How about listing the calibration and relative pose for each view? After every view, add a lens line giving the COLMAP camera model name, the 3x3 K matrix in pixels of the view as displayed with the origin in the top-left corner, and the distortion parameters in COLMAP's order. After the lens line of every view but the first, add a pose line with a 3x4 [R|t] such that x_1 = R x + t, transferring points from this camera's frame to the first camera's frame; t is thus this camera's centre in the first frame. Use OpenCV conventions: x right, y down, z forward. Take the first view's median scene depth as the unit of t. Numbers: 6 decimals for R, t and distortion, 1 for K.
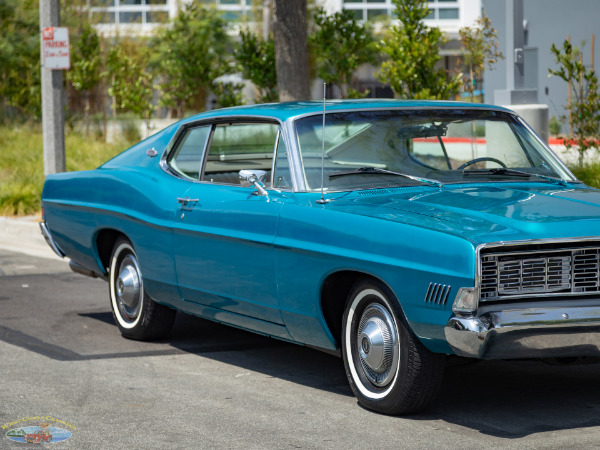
lens RADIAL K [[1974.1, 0, 300.0], [0, 1974.1, 225.0], [0, 0, 1]] dist [-0.018571, 0.369746]
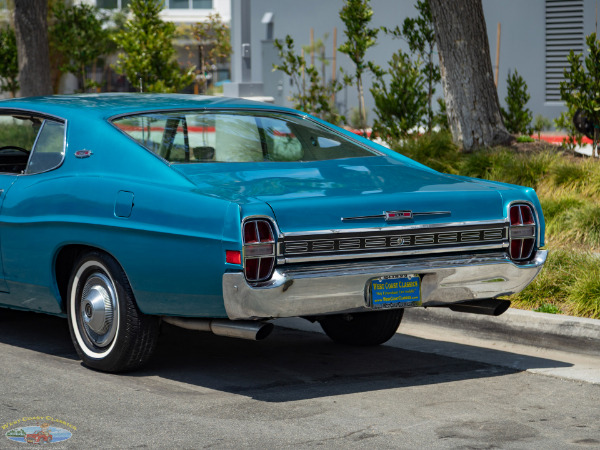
lens RADIAL K [[1974.1, 0, 300.0], [0, 1974.1, 225.0], [0, 0, 1]] dist [-0.018571, 0.369746]
pose [[0.992492, 0.001631, 0.122298, 0.010764], [-0.002373, 0.999980, 0.005925, 0.001381], [-0.122286, -0.006170, 0.992476, -0.053760]]
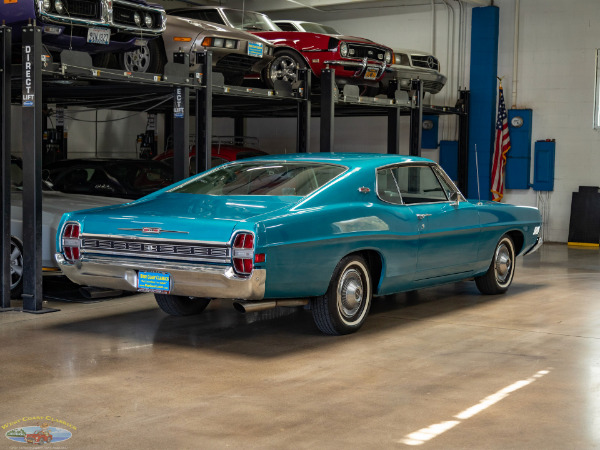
lens RADIAL K [[1171.8, 0, 300.0], [0, 1171.8, 225.0], [0, 0, 1]] dist [0.025541, 0.047721]
pose [[0.482022, 0.079737, -0.872523, 0.571013], [-0.073025, 0.996041, 0.050682, -0.030268], [0.873110, 0.039286, 0.485937, 0.312544]]
